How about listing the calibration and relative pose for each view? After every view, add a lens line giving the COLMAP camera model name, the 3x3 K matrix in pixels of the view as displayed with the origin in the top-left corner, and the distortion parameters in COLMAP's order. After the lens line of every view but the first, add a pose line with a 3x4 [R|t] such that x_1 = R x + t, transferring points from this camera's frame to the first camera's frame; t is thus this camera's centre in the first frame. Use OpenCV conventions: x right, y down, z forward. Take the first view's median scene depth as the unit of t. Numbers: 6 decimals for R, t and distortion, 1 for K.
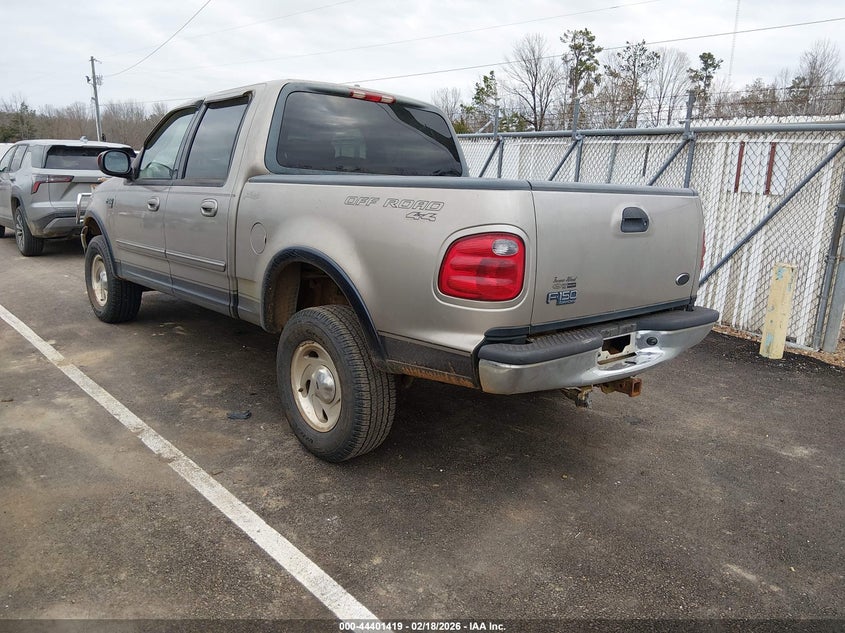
lens RADIAL K [[649.5, 0, 422.5], [0, 649.5, 316.5], [0, 0, 1]] dist [0.008308, 0.001557]
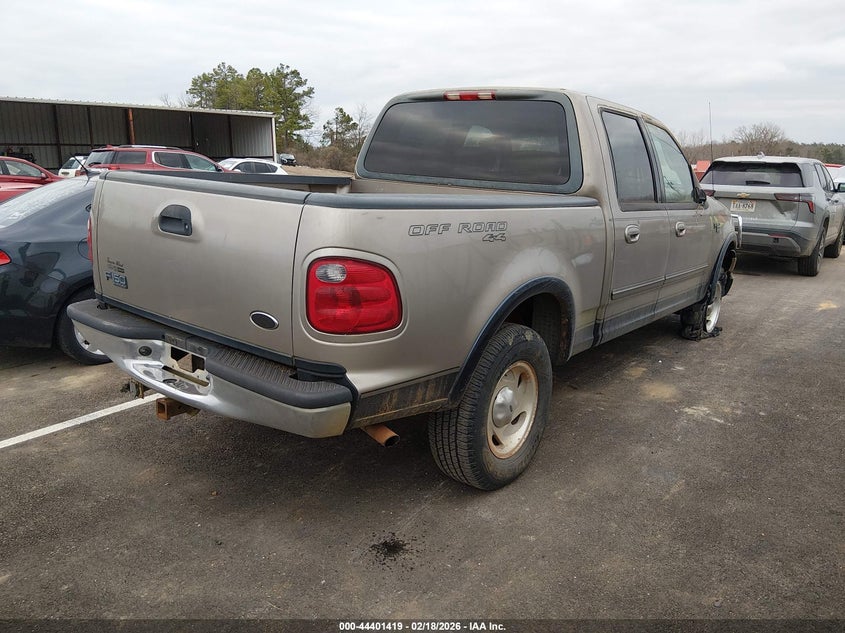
lens RADIAL K [[649.5, 0, 422.5], [0, 649.5, 316.5], [0, 0, 1]] dist [0.008308, 0.001557]
pose [[0.150654, 0.189031, -0.970346, 1.202166], [-0.223831, 0.962581, 0.152767, -0.222628], [0.962914, 0.194179, 0.187327, 1.135740]]
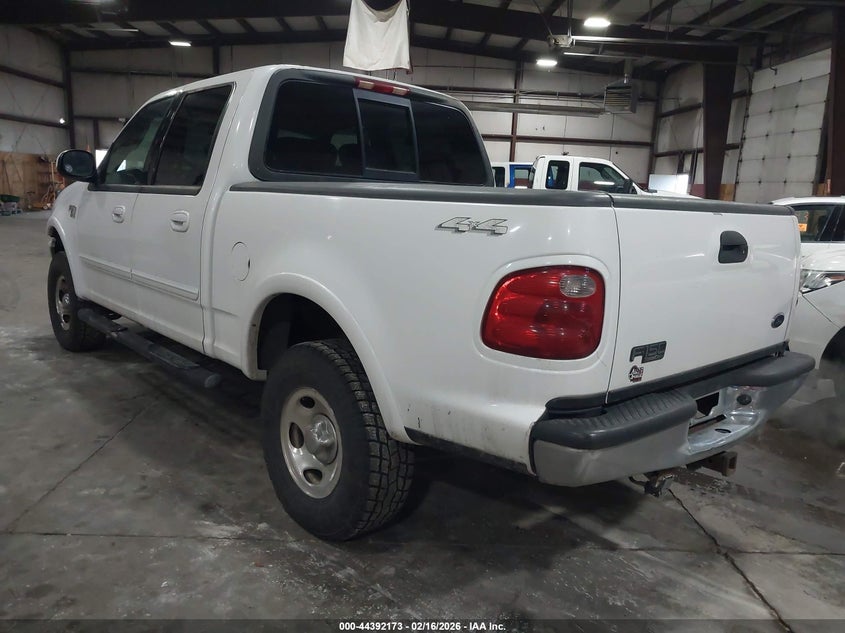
lens RADIAL K [[622.1, 0, 422.5], [0, 622.1, 316.5], [0, 0, 1]] dist [0.002260, -0.000177]
pose [[0.999789, 0.007937, 0.018926, -0.049265], [-0.007926, 0.999968, -0.000635, -0.060567], [-0.018930, 0.000485, 0.999821, 0.266489]]
